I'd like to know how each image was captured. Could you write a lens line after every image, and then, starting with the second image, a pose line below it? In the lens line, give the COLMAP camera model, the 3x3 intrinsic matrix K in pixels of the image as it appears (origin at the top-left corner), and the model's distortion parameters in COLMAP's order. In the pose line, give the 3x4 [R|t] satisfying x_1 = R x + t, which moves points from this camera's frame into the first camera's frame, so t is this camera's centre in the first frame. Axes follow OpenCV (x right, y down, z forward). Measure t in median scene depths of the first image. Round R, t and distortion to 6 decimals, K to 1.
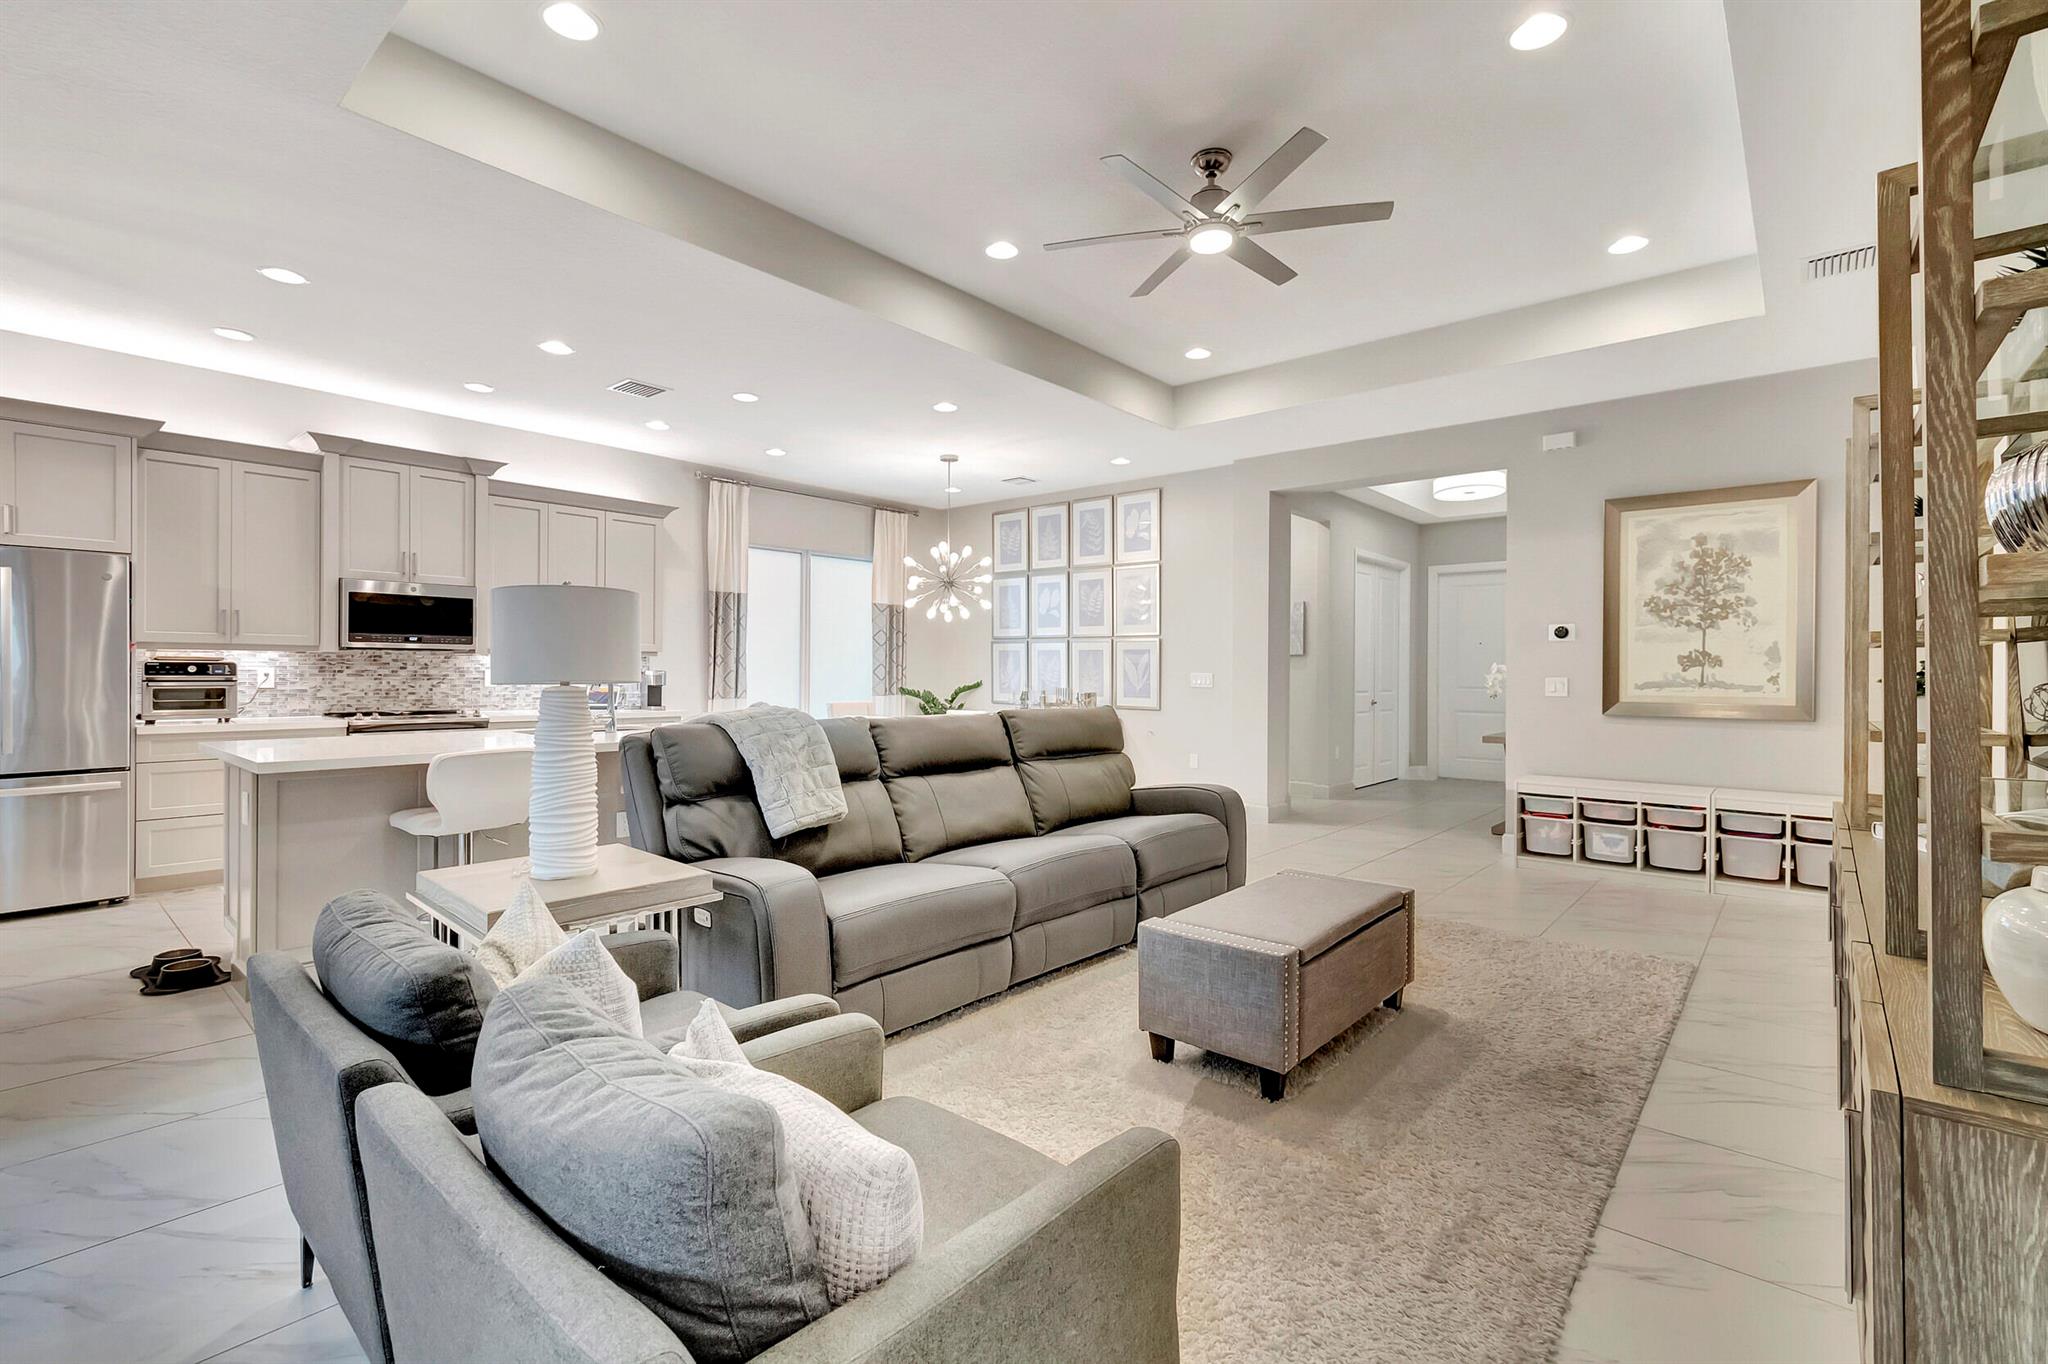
lens RADIAL K [[921.6, 0, 1015.4], [0, 921.6, 676.1], [0, 0, 1]] dist [0.000288, -0.000111]
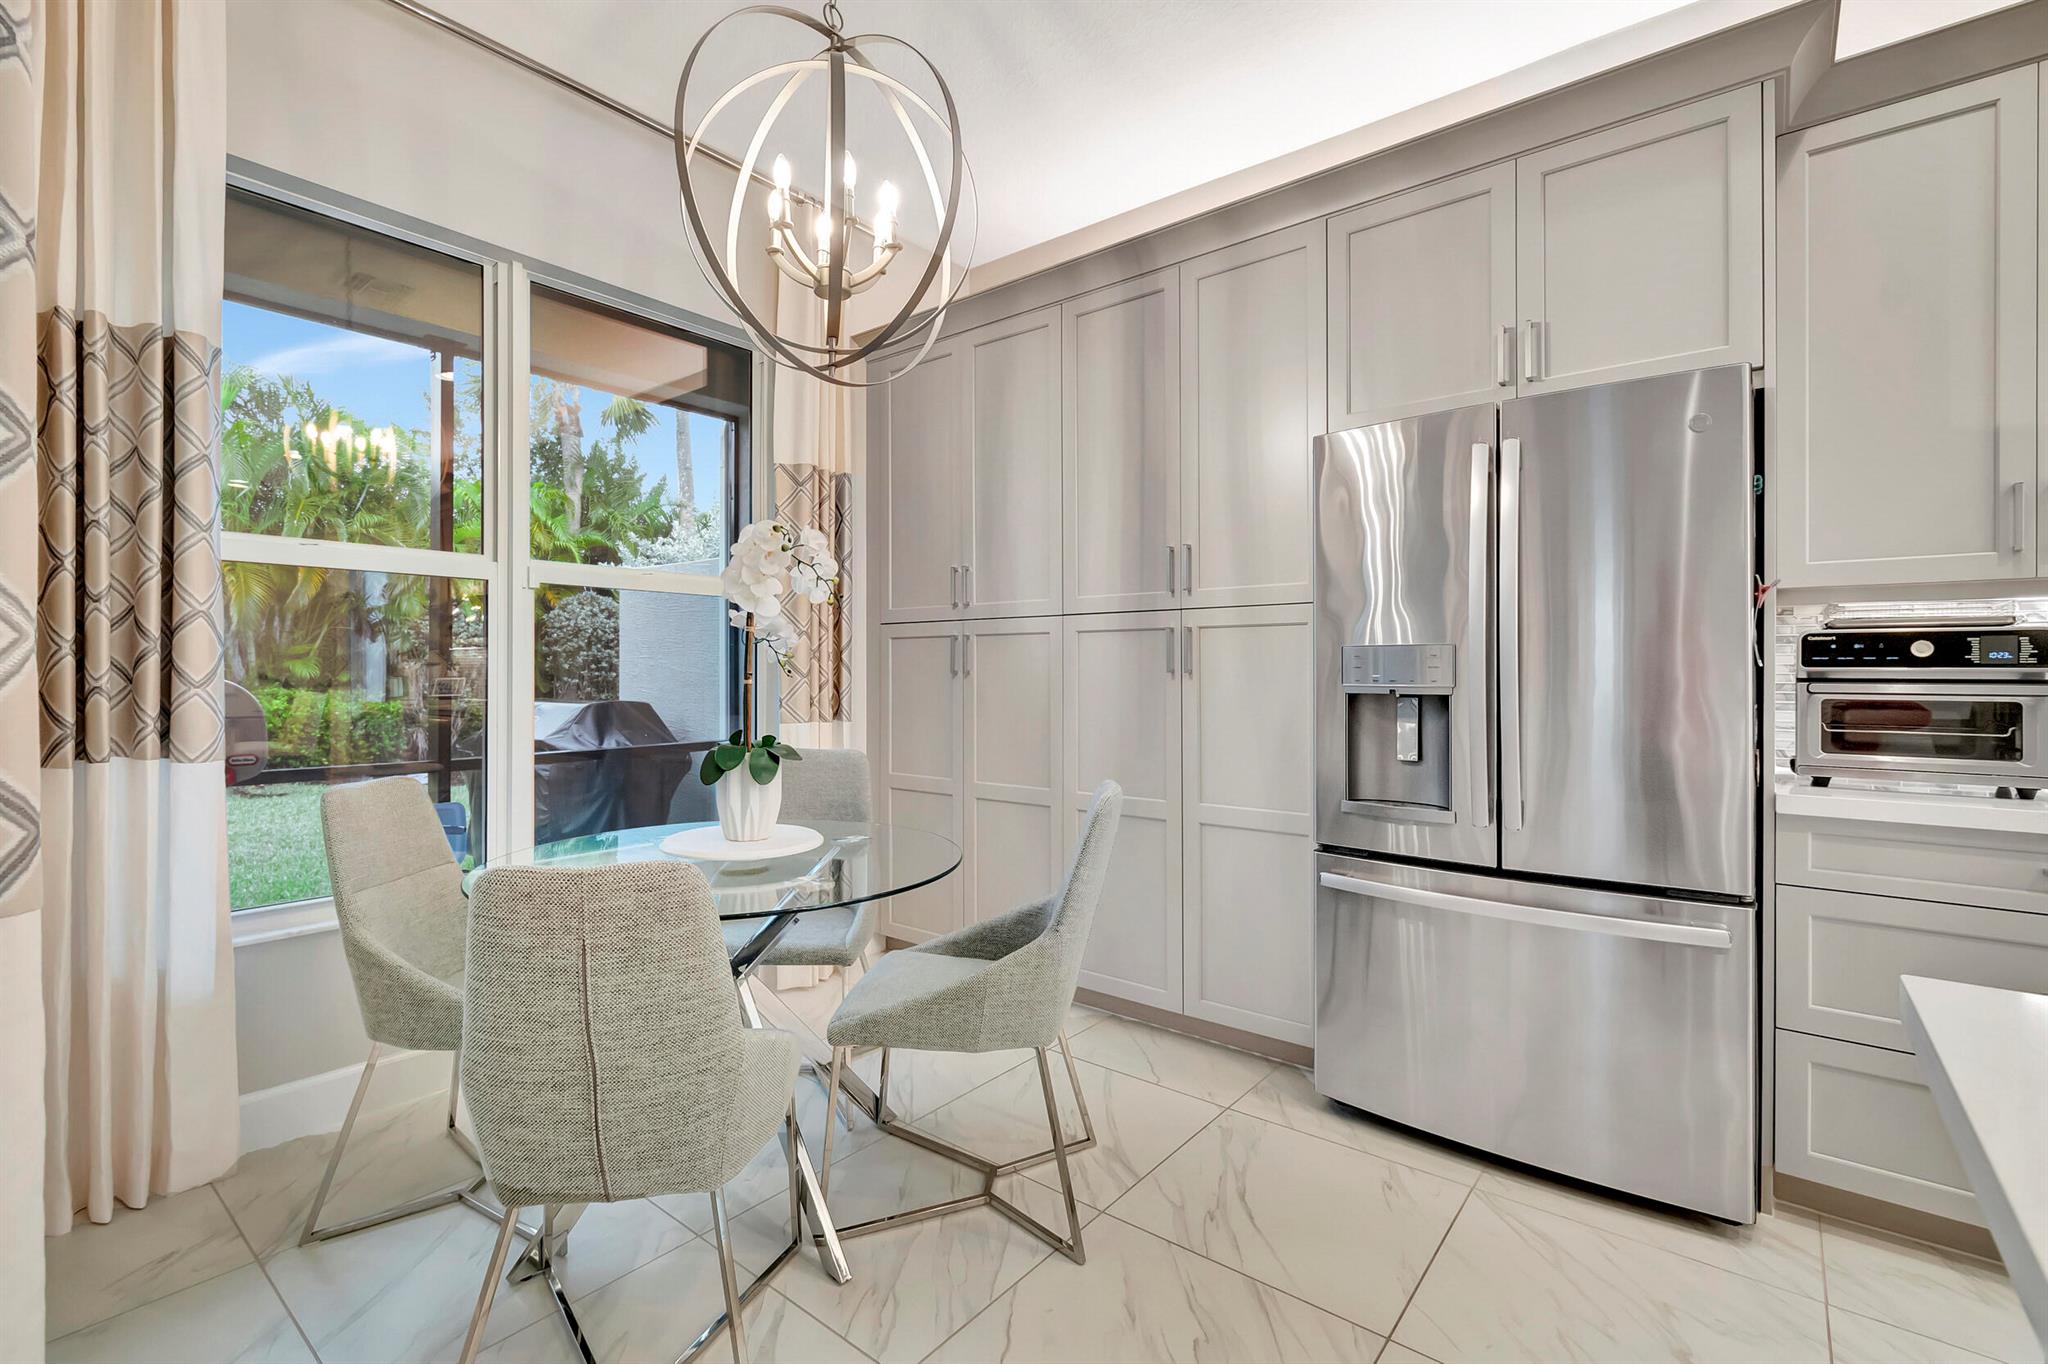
lens RADIAL K [[911.0, 0, 1031.8], [0, 911.0, 653.4], [0, 0, 1]] dist [-0.001930, -0.000911]
pose [[0.031688, -0.022655, -0.999241, -0.483955], [-0.006253, 0.999719, -0.022864, 0.004036], [0.999478, 0.006973, 0.031537, 0.565480]]
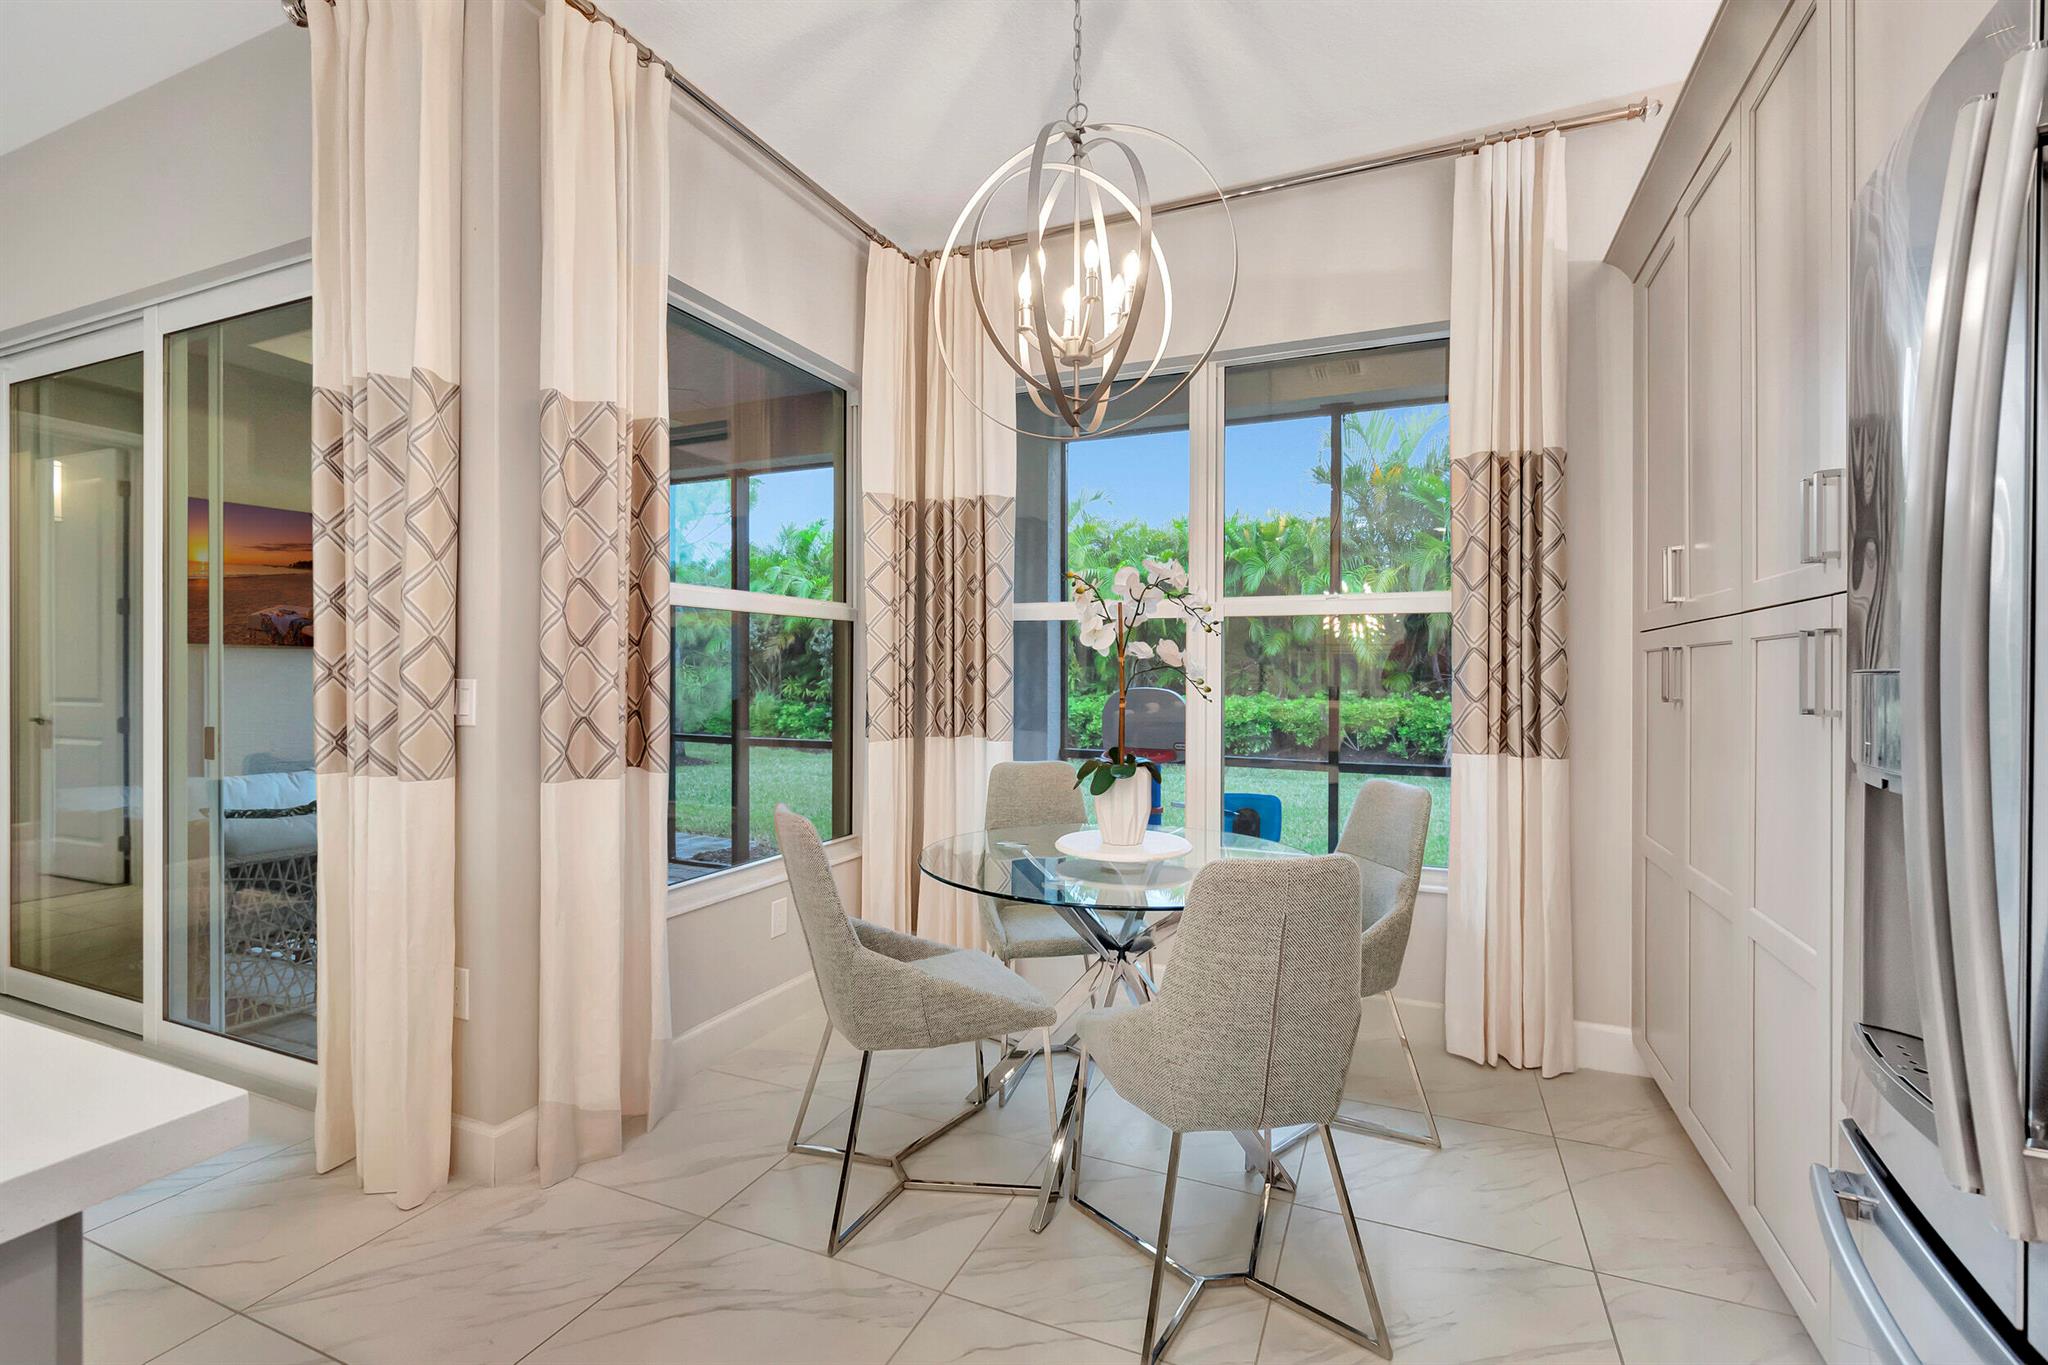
lens RADIAL K [[895.4, 0, 1016.4], [0, 895.4, 671.5], [0, 0, 1]] dist [-0.001056, -0.000353]
pose [[-0.952538, -0.005981, -0.304361, -0.675711], [-0.007546, 0.999964, 0.003965, -0.009340], [0.304326, 0.006074, -0.952549, 0.829728]]
